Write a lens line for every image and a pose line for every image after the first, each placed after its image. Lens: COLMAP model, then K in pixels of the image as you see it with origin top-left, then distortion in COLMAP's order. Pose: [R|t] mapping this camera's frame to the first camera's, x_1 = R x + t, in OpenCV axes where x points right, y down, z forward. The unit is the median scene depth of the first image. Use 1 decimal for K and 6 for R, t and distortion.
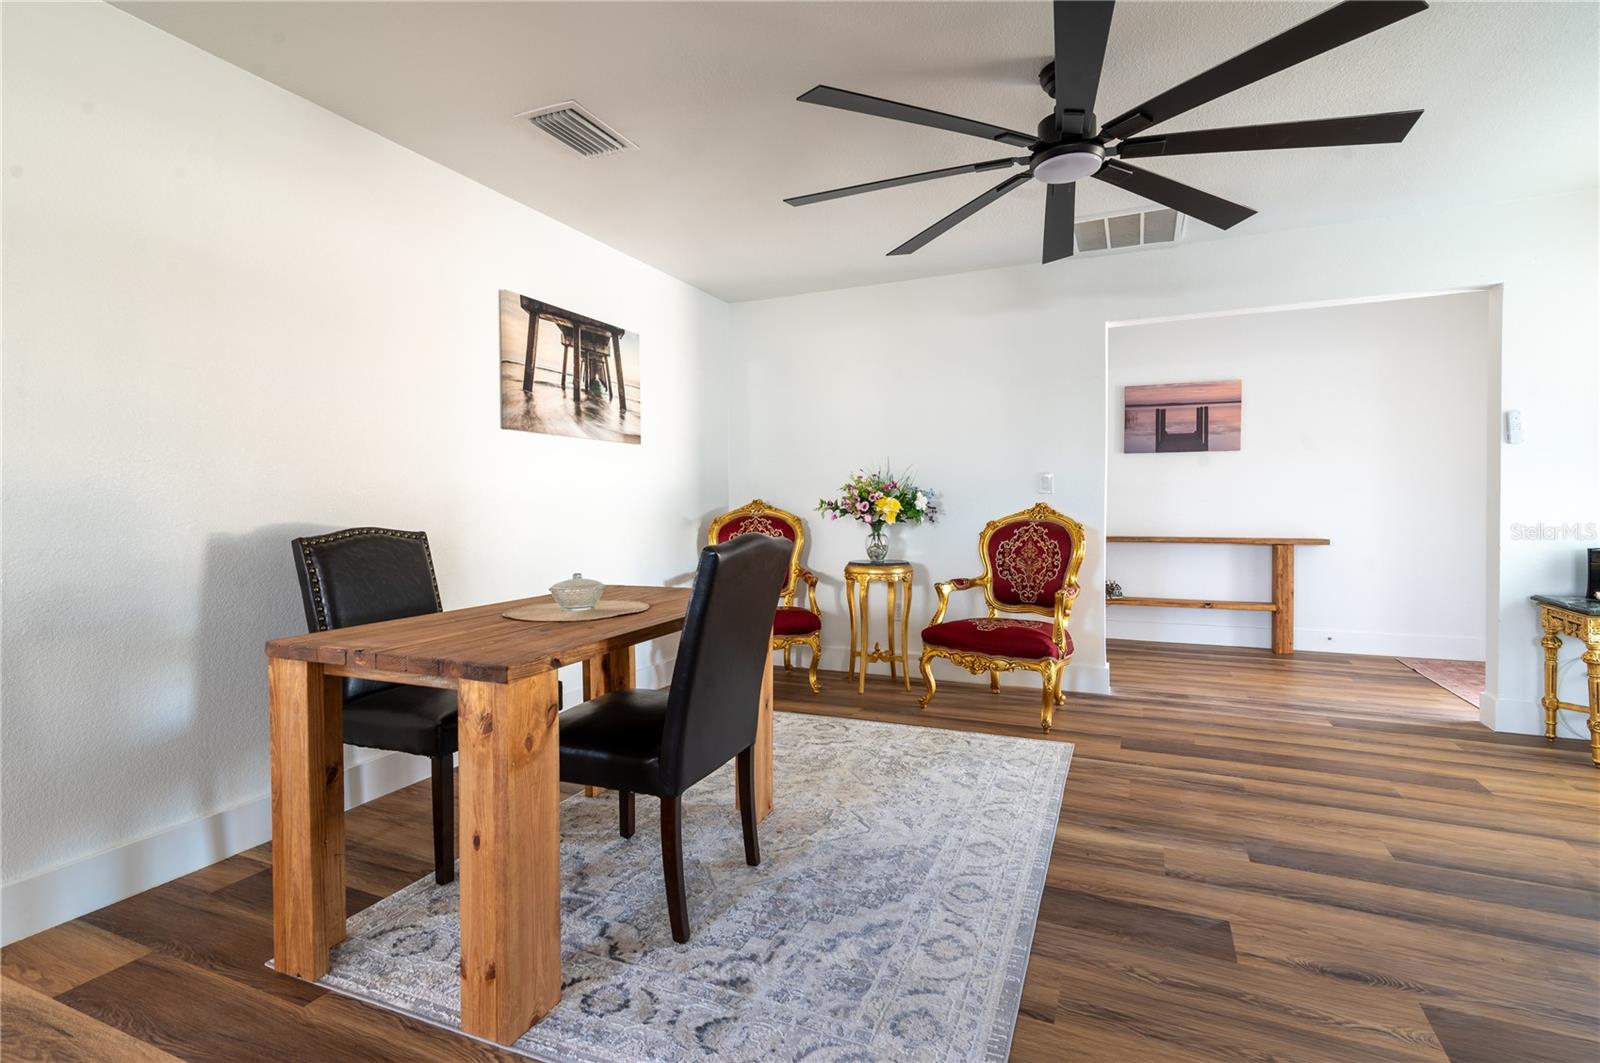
lens RADIAL K [[719.0, 0, 800.4], [0, 719.0, 521.0], [0, 0, 1]] dist [0.003694, 0.000766]
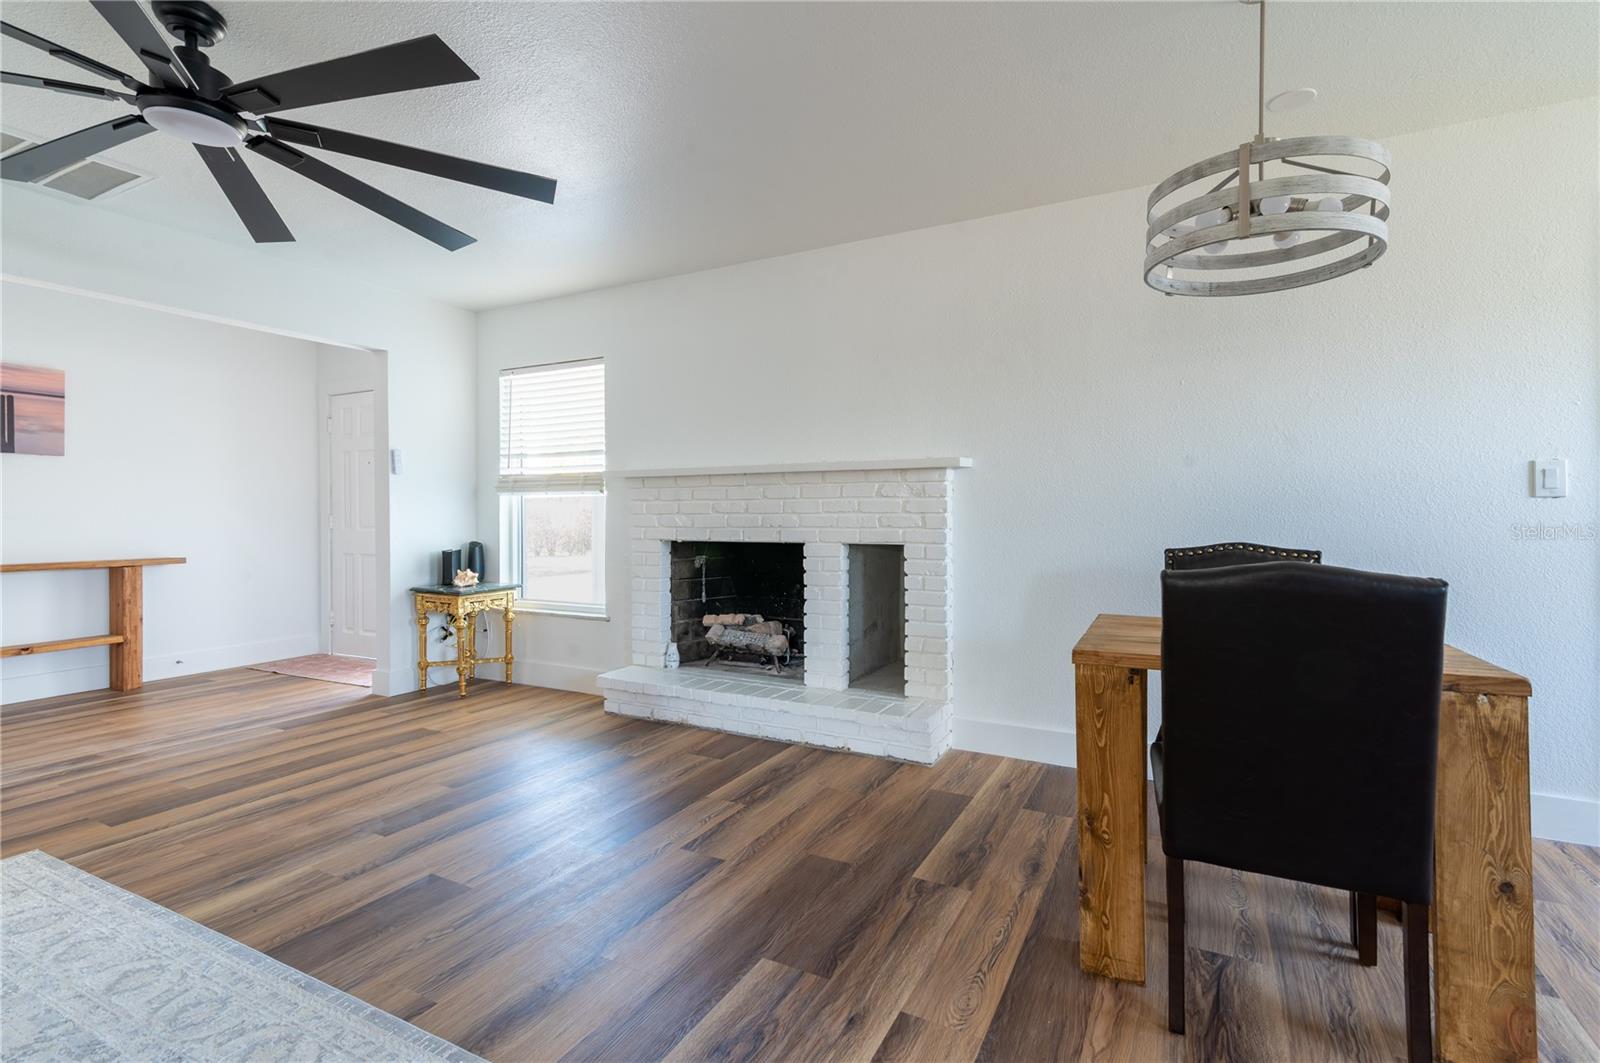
lens RADIAL K [[749.5, 0, 800.2], [0, 749.5, 521.9], [0, 0, 1]] dist [0.014369, -0.002224]
pose [[0.085792, -0.004943, 0.996301, -0.347015], [0.026548, 0.999644, 0.002674, -0.004889], [-0.995959, 0.026221, 0.085893, 0.165254]]
